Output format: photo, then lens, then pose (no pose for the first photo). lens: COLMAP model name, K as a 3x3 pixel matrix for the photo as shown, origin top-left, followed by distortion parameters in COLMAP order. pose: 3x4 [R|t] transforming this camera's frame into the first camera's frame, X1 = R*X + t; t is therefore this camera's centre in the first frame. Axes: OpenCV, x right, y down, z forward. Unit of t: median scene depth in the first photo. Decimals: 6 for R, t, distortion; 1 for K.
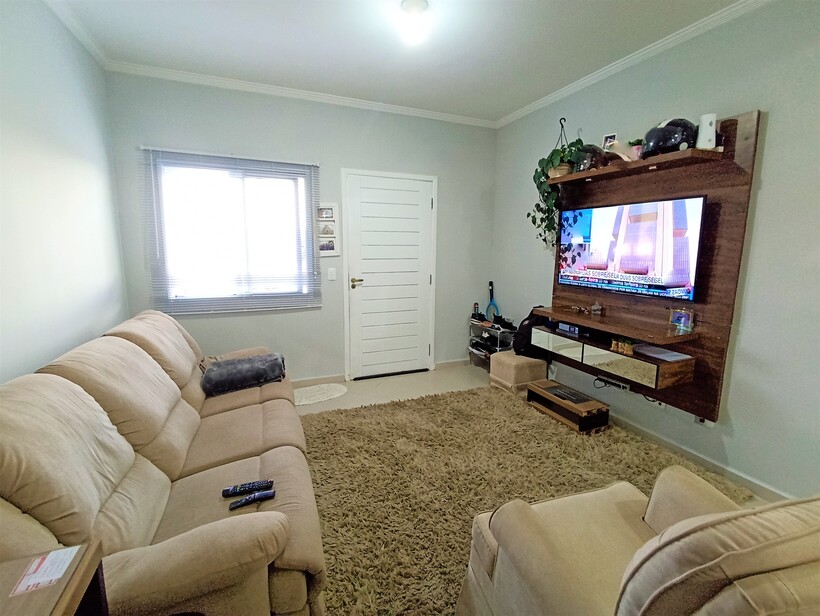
lens RADIAL K [[371.1, 0, 410.0], [0, 371.1, 303.7], [0, 0, 1]] dist [-0.000914, 0.000060]
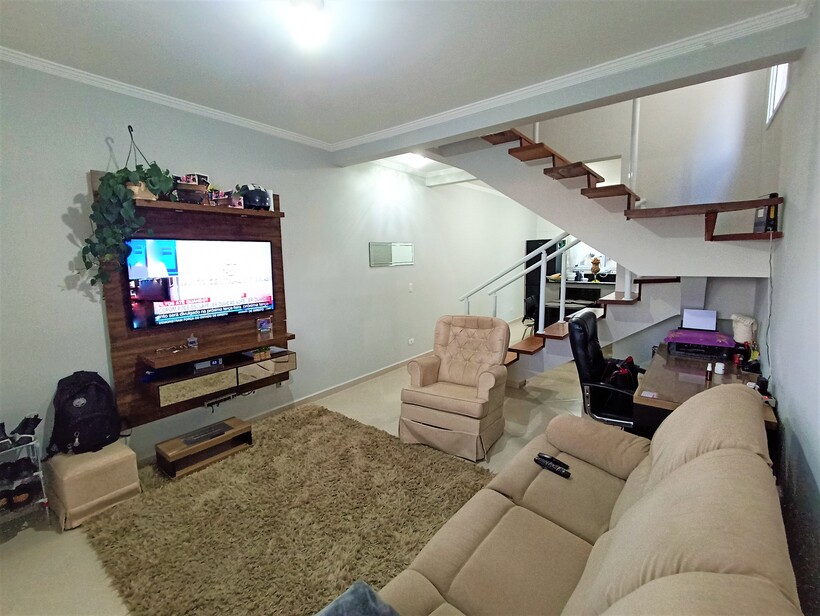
lens RADIAL K [[371.1, 0, 409.4], [0, 371.1, 303.6], [0, 0, 1]] dist [-0.000914, 0.000060]
pose [[-0.499524, -0.112621, 0.858948, -0.531621], [0.136218, 0.968968, 0.206264, -0.176492], [-0.855523, 0.220038, -0.468682, 0.801831]]
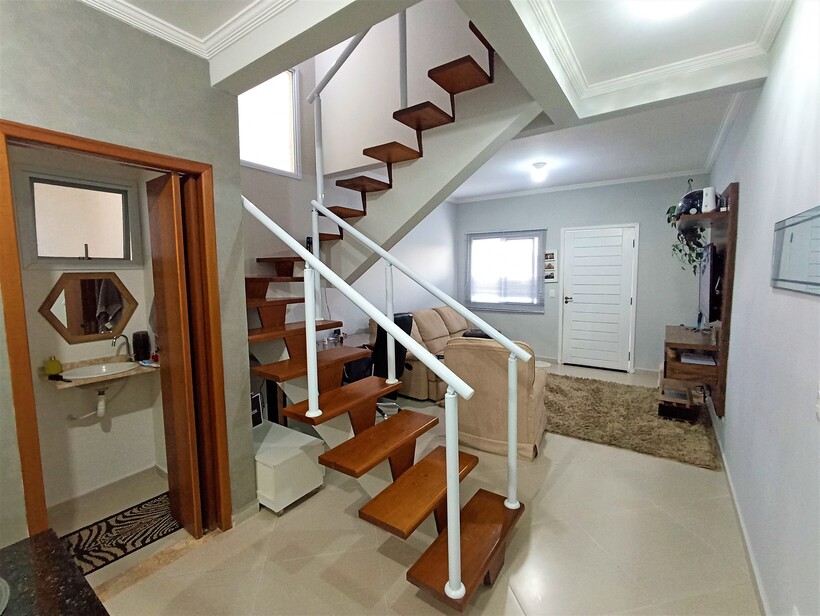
lens RADIAL K [[371.1, 0, 411.0], [0, 371.1, 304.9], [0, 0, 1]] dist [-0.000914, 0.000060]
pose [[0.547313, 0.066331, -0.834295, 0.841096], [-0.112650, 0.993622, 0.005098, 0.032147], [0.829312, 0.091193, 0.551294, -0.408498]]
